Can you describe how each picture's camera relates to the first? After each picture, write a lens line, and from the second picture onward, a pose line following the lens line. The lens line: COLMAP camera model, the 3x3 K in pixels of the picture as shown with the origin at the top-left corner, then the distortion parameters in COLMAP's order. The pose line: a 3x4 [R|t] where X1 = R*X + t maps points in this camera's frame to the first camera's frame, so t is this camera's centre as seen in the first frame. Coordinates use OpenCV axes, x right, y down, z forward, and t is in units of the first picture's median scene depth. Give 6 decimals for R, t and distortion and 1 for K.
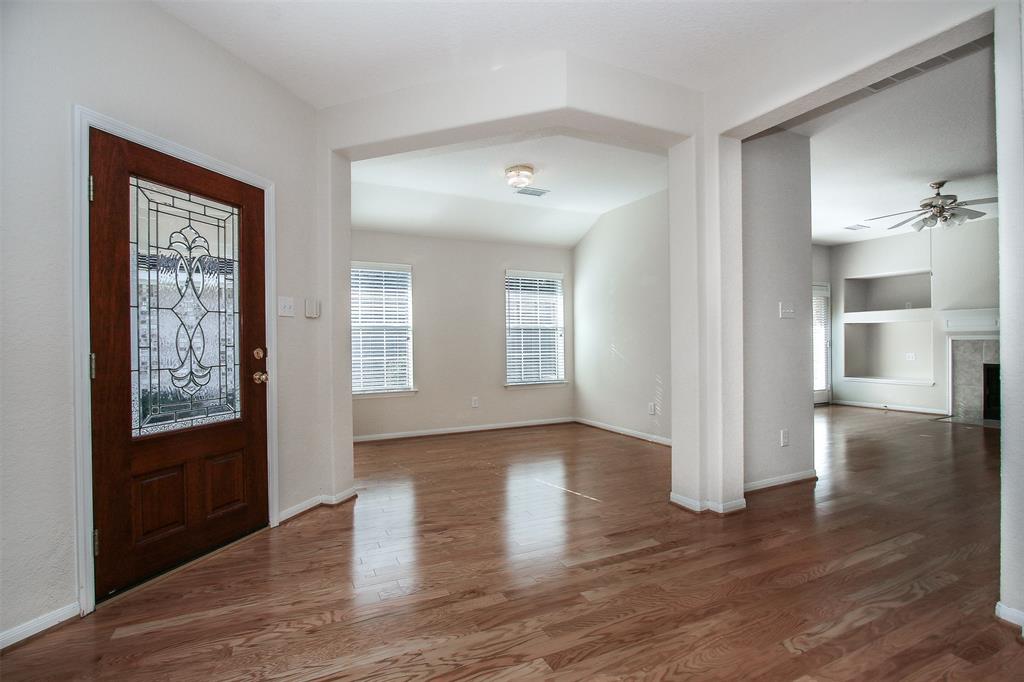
lens RADIAL K [[470.5, 0, 506.1], [0, 470.5, 341.1], [0, 0, 1]] dist [-0.005616, -0.000001]
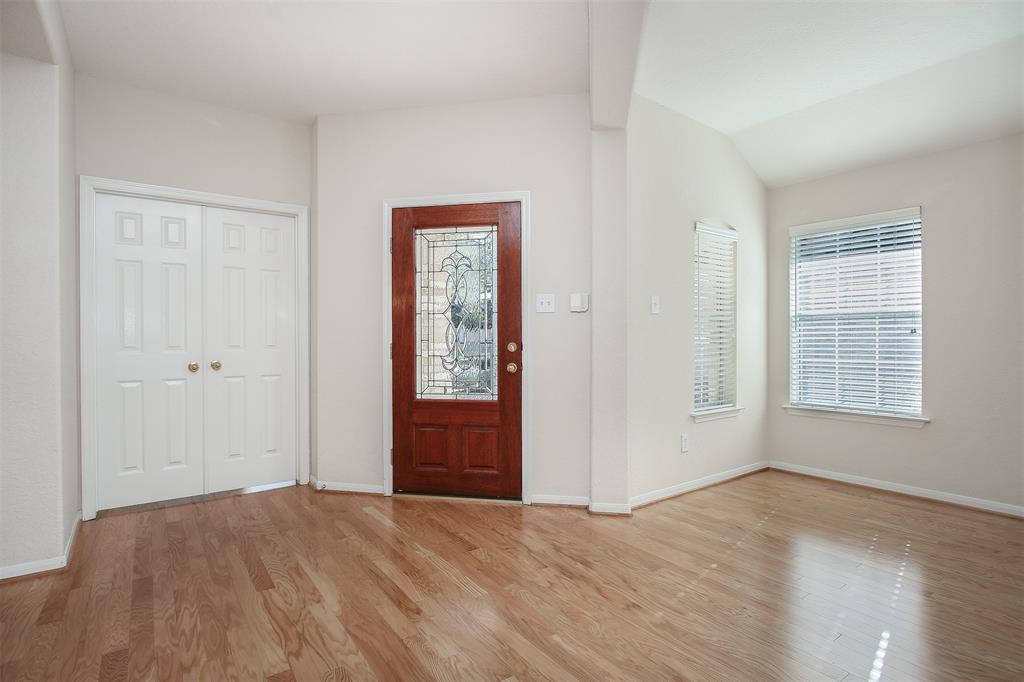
lens RADIAL K [[525.3, 0, 512.0], [0, 525.3, 341.0], [0, 0, 1]] dist [-0.024357, 0.000789]
pose [[0.160389, 0.009795, -0.987005, 0.731886], [0.001709, 0.999947, 0.010202, -0.001162], [0.987052, -0.003323, 0.160364, 0.790787]]
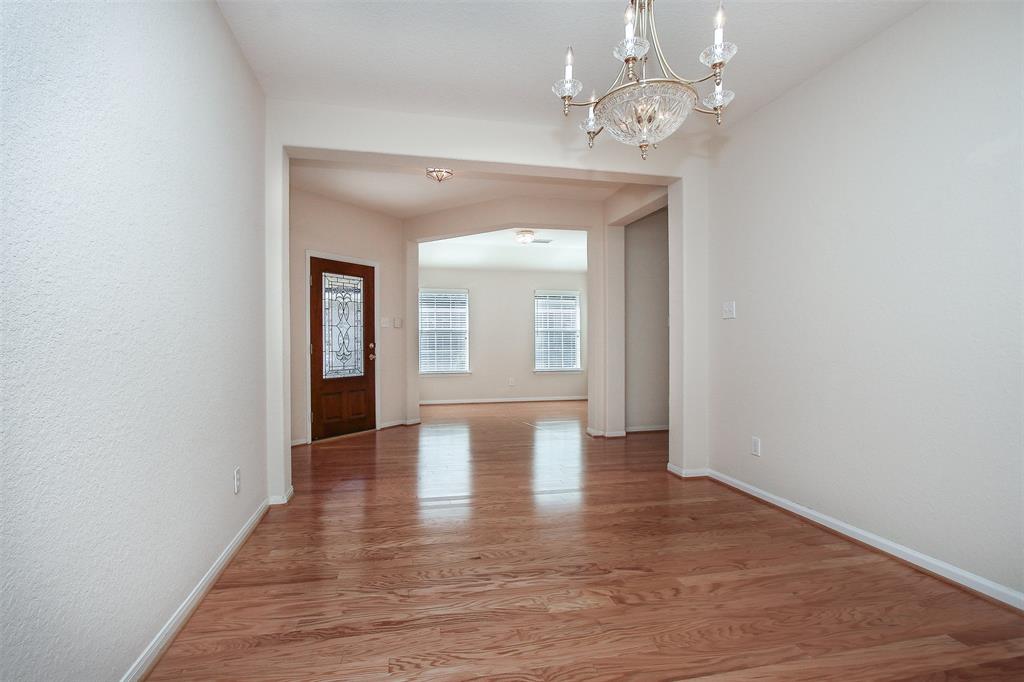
lens RADIAL K [[470.5, 0, 506.1], [0, 470.5, 341.1], [0, 0, 1]] dist [-0.005616, -0.000001]
pose [[0.974204, 0.007634, -0.225541, 0.534125], [-0.006874, 0.999968, 0.004154, -0.006591], [0.225565, -0.002497, 0.974225, -0.914939]]
